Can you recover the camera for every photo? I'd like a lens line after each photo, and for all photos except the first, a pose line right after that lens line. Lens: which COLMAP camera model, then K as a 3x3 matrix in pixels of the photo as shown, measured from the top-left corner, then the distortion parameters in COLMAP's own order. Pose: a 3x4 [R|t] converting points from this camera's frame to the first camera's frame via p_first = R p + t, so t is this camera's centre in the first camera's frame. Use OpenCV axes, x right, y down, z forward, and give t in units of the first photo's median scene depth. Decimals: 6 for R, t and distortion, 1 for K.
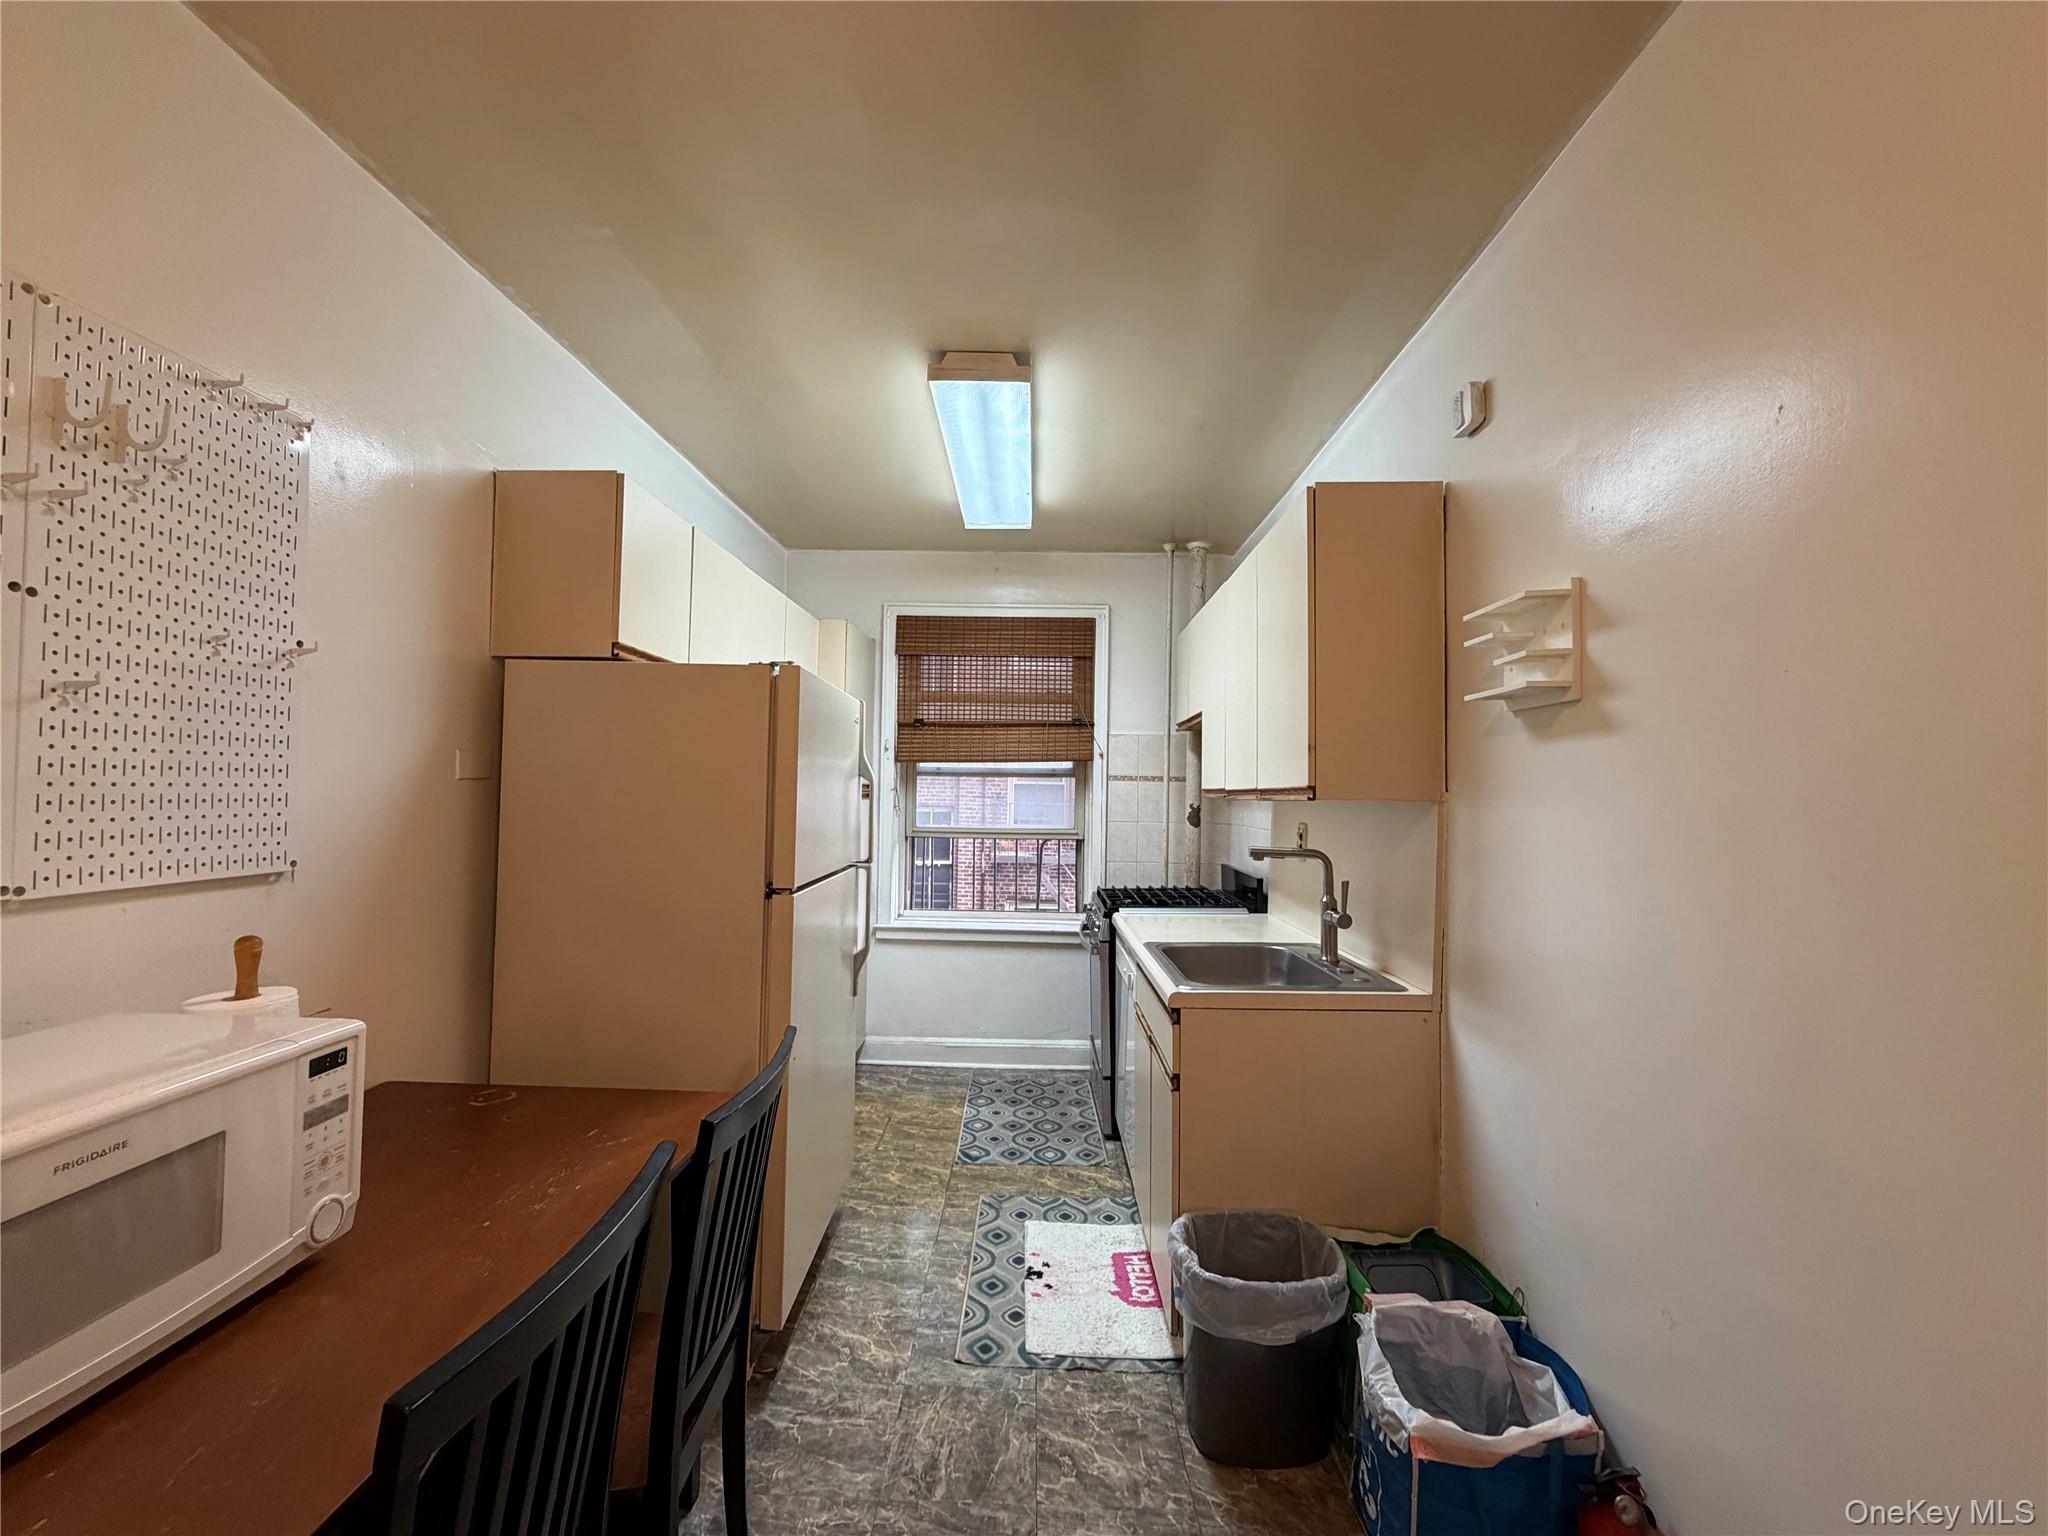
lens RADIAL K [[818.2, 0, 1018.2], [0, 818.2, 772.0], [0, 0, 1]] dist [-0.000683, 0.000881]
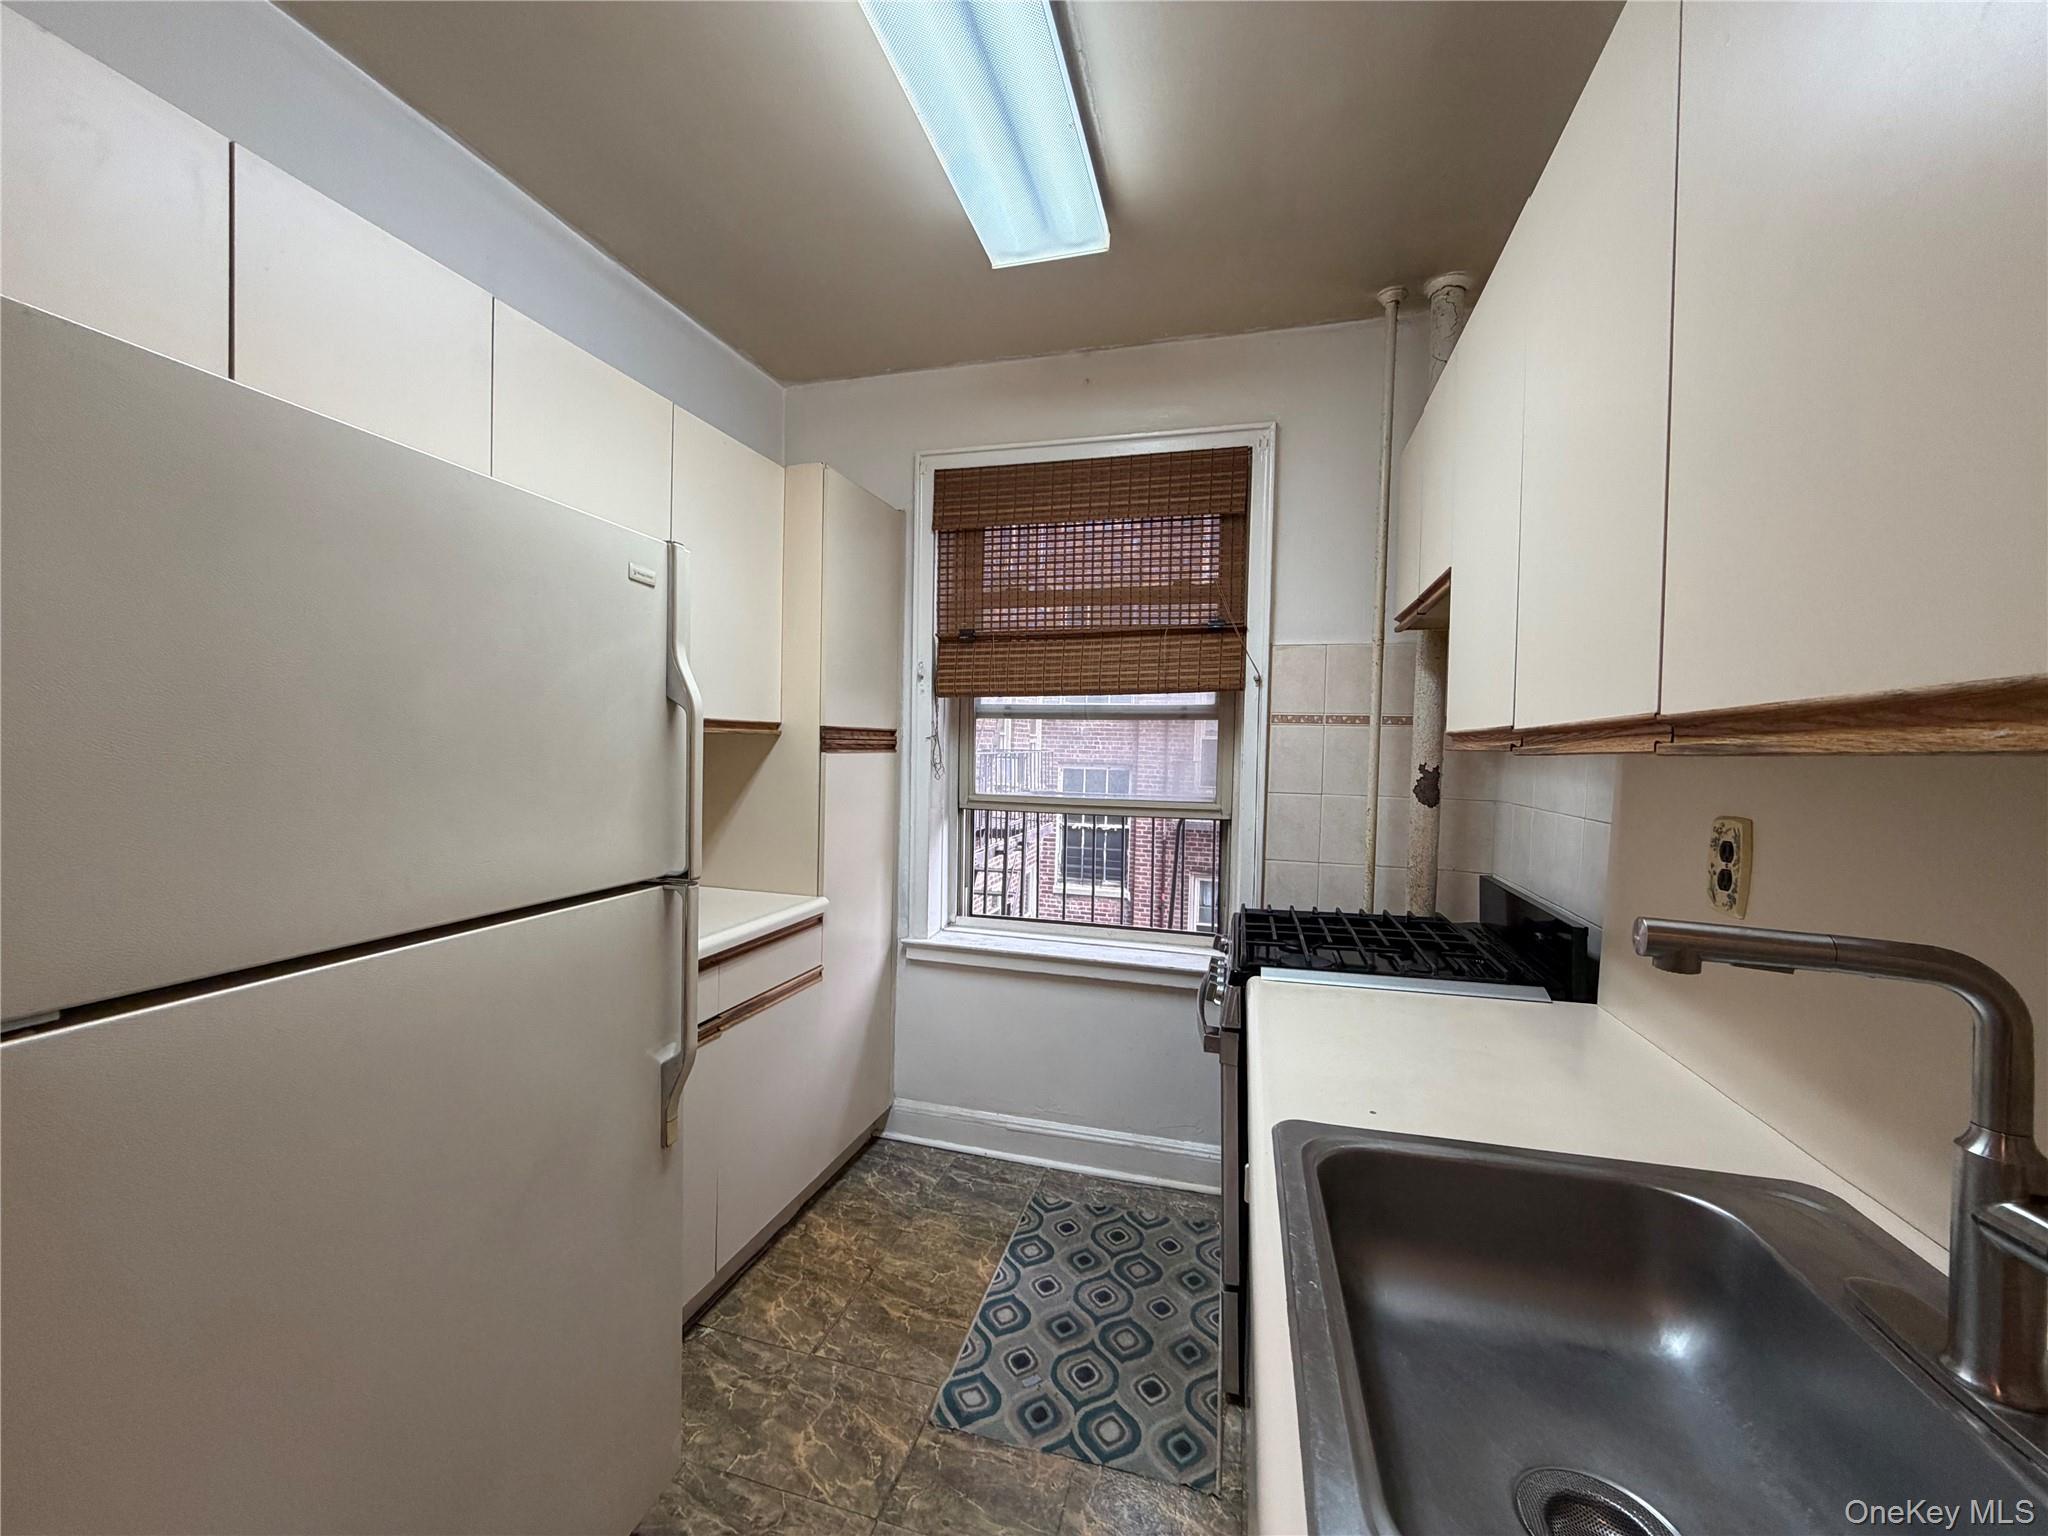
lens RADIAL K [[818.2, 0, 1015.3], [0, 818.2, 768.2], [0, 0, 1]] dist [-0.000683, 0.000881]
pose [[0.967600, 0.012378, -0.252184, 0.091910], [-0.000334, 0.998859, 0.047746, 0.016626], [0.252487, -0.046115, 0.966501, 0.428266]]
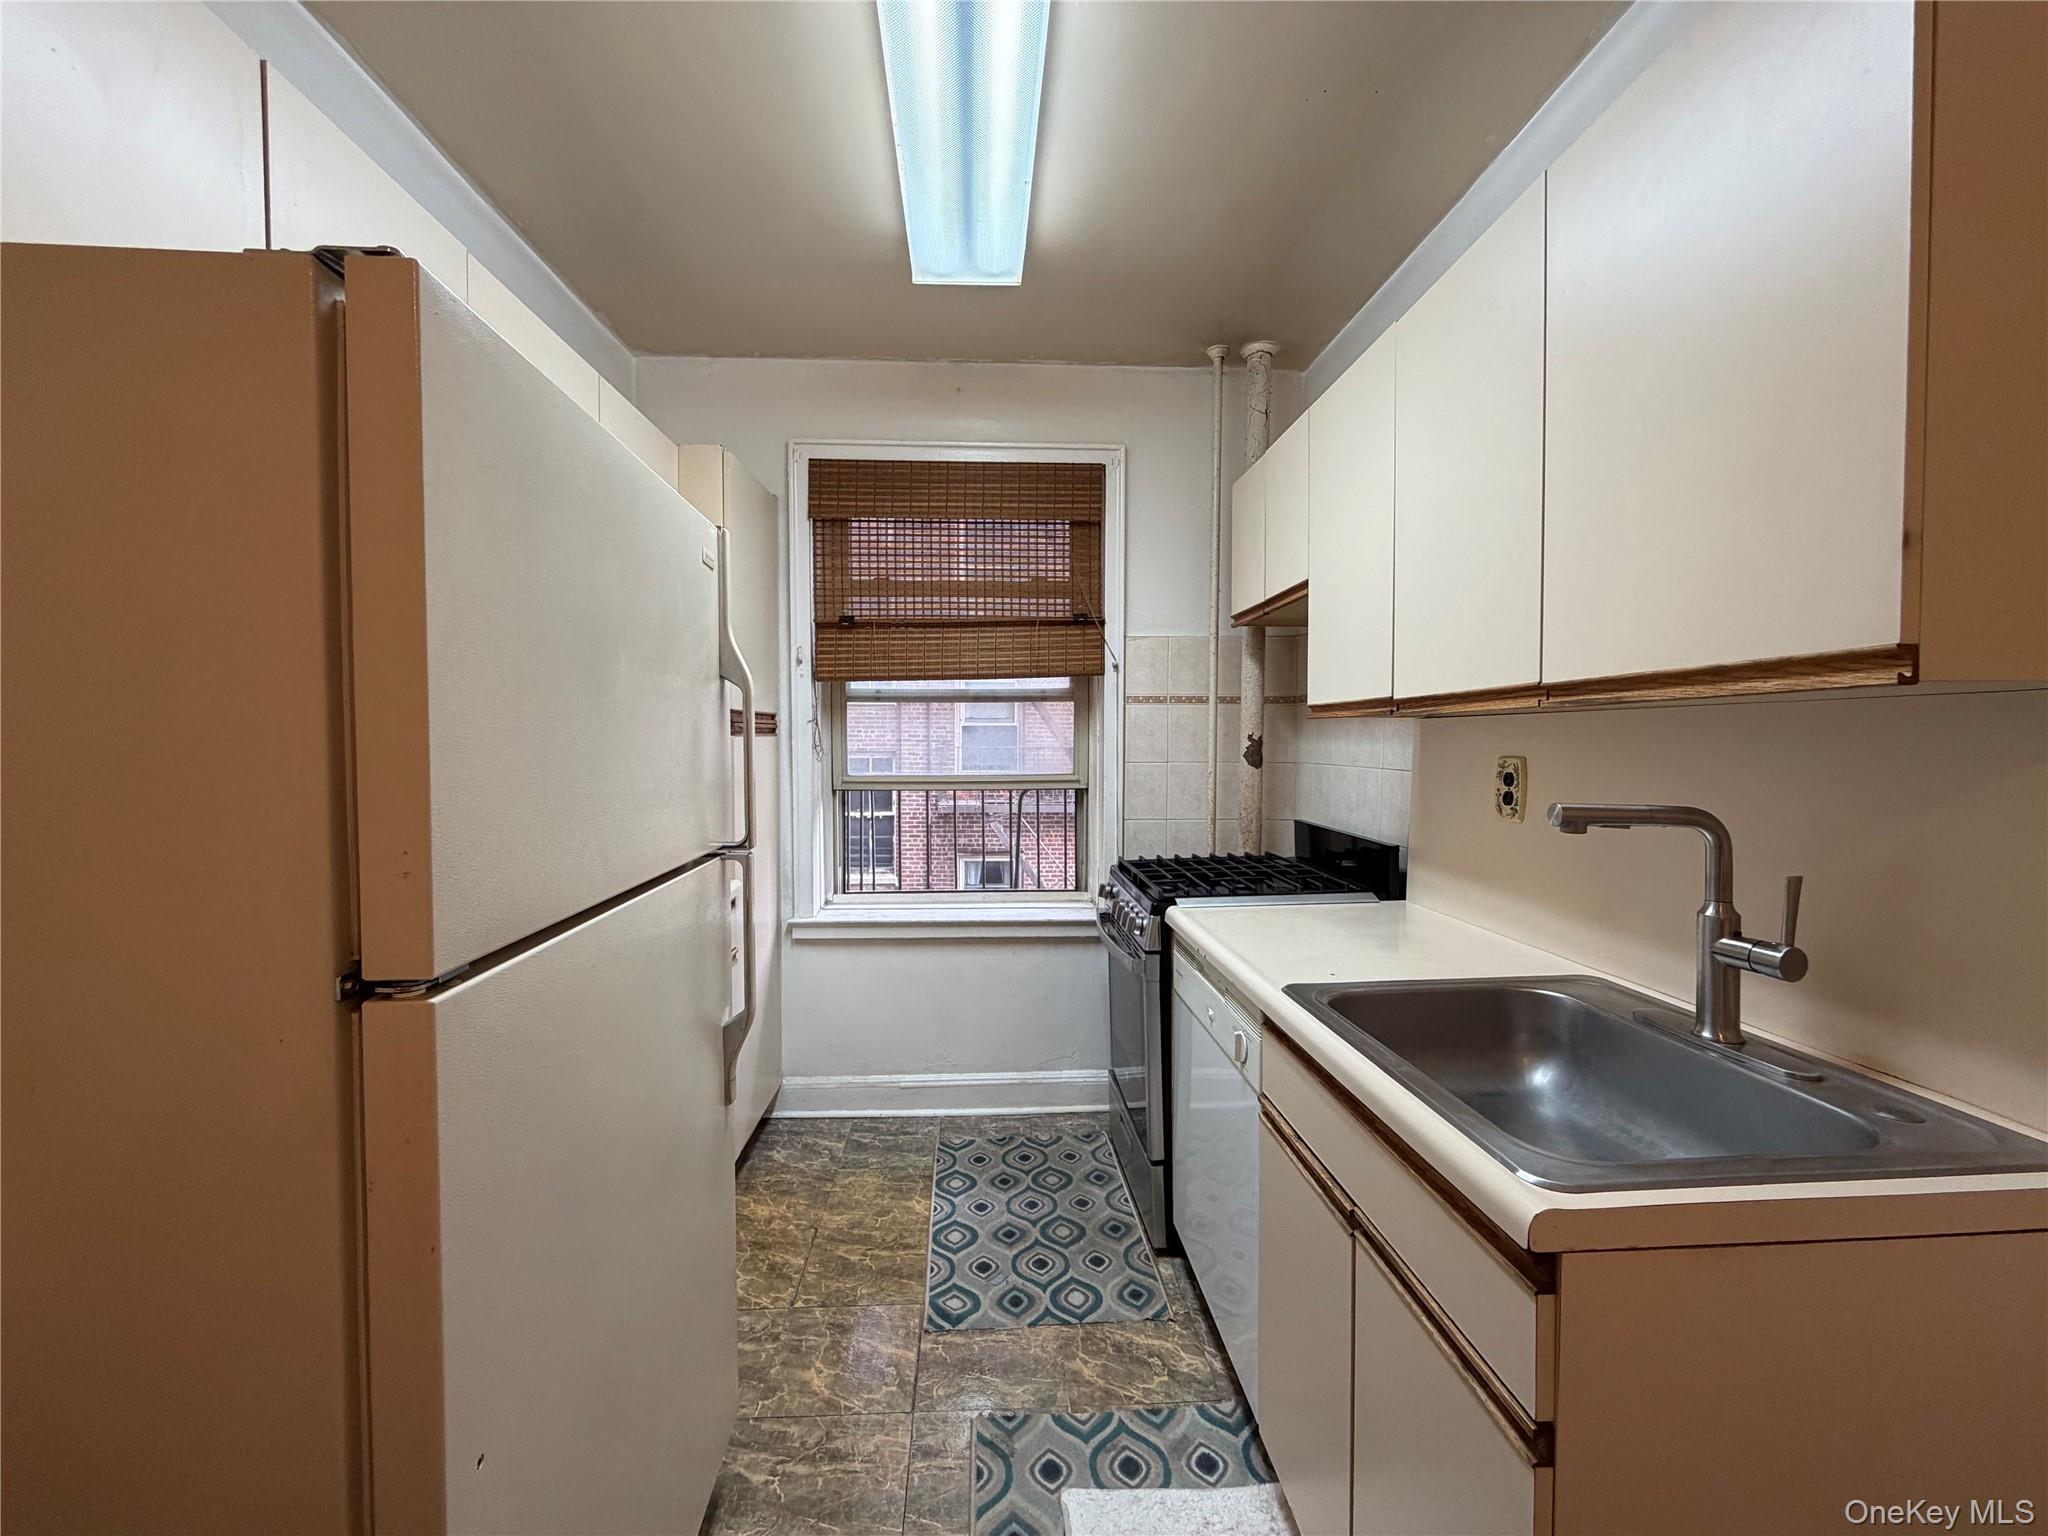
lens RADIAL K [[818.2, 0, 1019.5], [0, 818.2, 768.8], [0, 0, 1]] dist [-0.000683, 0.000881]
pose [[0.997050, -0.019342, 0.074272, -0.036473], [0.014651, 0.997893, 0.063199, 0.023341], [-0.075338, -0.061925, 0.995233, 0.352890]]
